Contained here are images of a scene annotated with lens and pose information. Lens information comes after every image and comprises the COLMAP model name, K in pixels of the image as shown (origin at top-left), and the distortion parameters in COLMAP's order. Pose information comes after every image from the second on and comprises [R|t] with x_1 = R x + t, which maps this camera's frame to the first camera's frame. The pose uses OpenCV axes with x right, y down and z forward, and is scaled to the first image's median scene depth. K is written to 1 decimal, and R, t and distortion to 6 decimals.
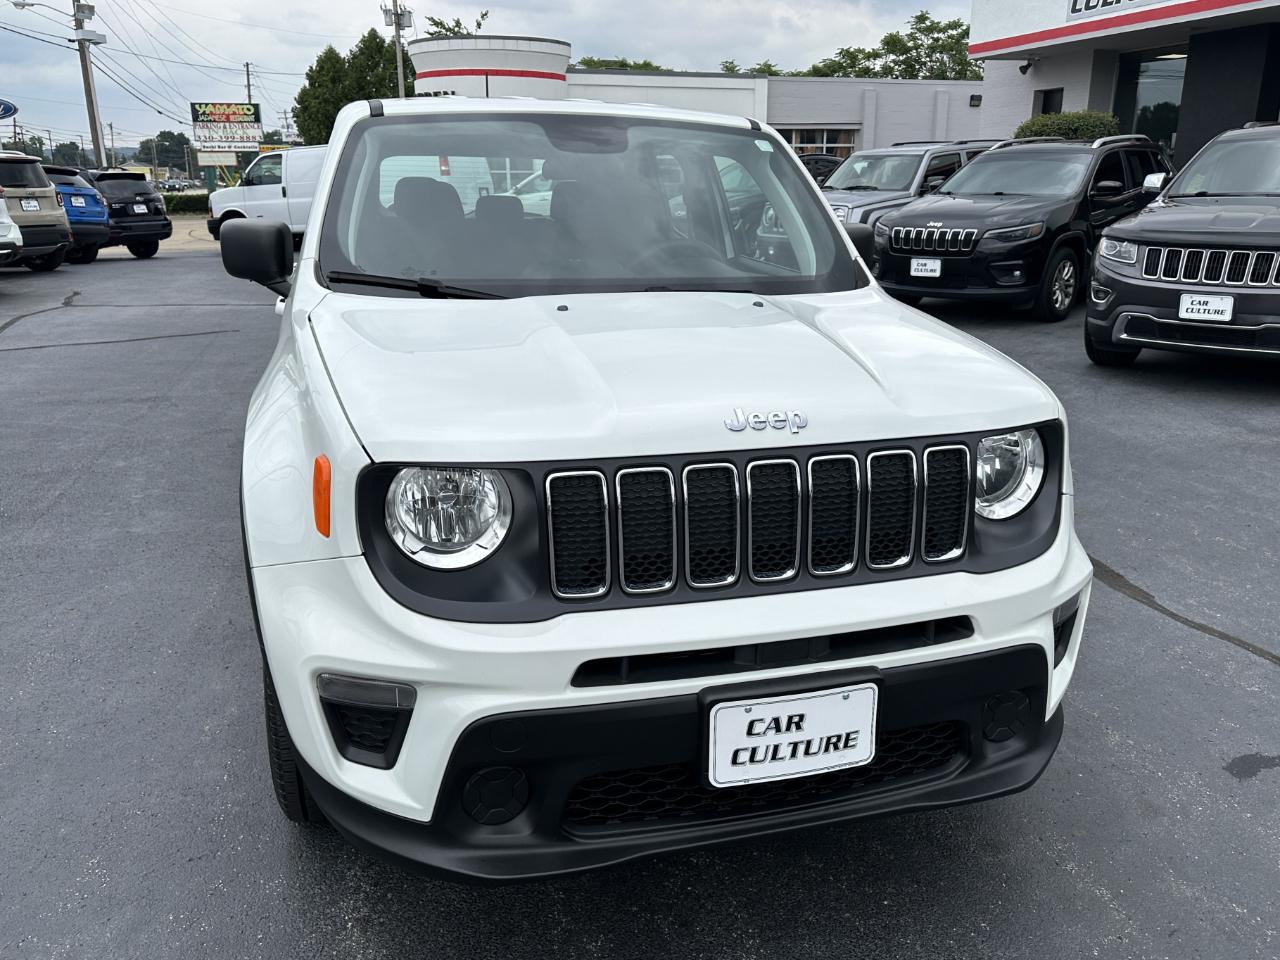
lens RADIAL K [[1031.3, 0, 674.4], [0, 1031.3, 479.4], [0, 0, 1]] dist [0.056430, -0.077058]
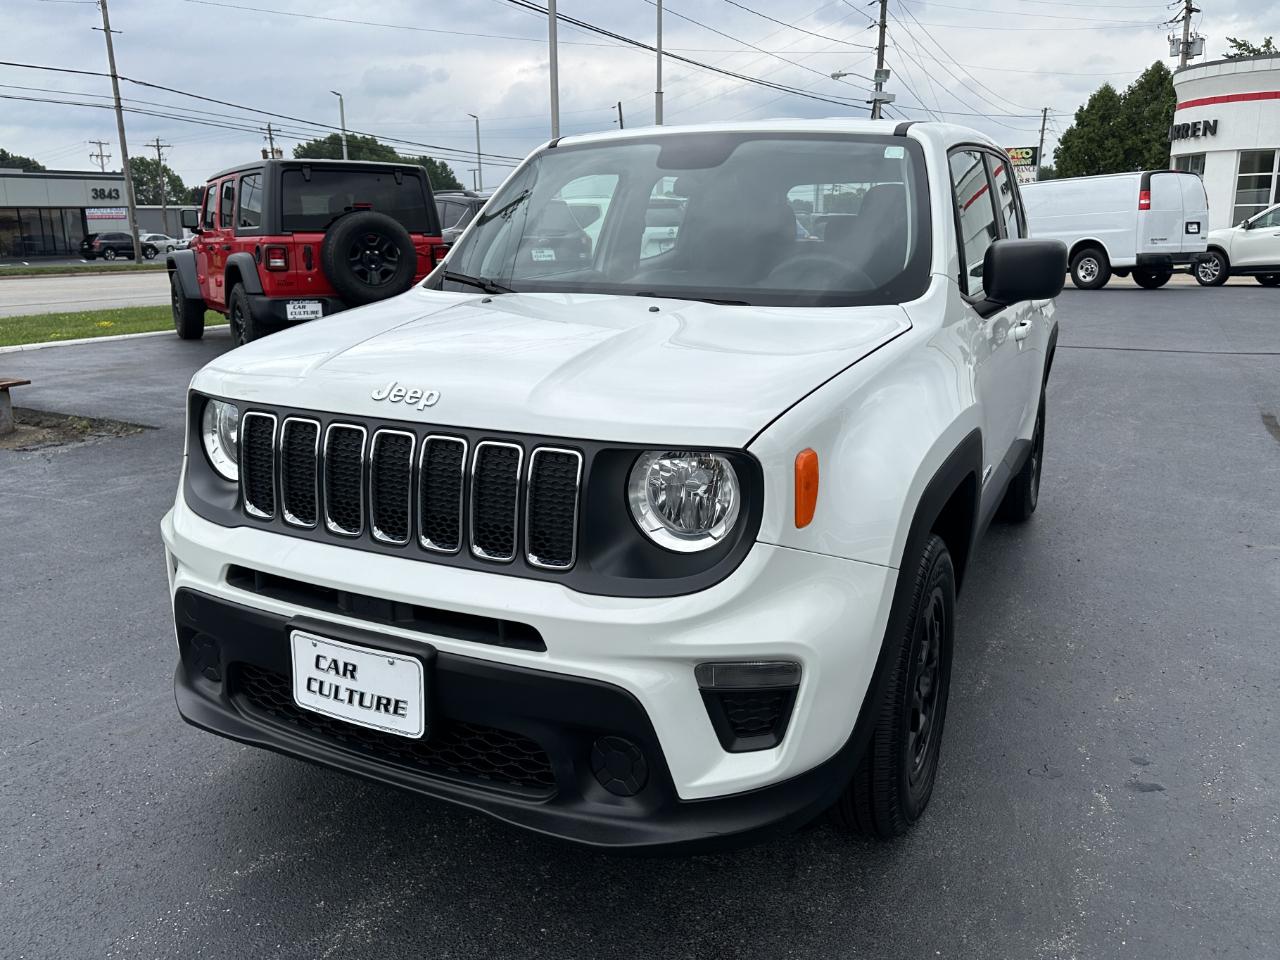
lens RADIAL K [[1034.5, 0, 616.9], [0, 1034.5, 453.4], [0, 0, 1]] dist [0.048778, -0.068745]
pose [[0.717153, 0.143380, -0.682007, 0.267368], [-0.185691, 0.982543, 0.011303, -0.013573], [0.671722, 0.118536, 0.731259, 0.095511]]
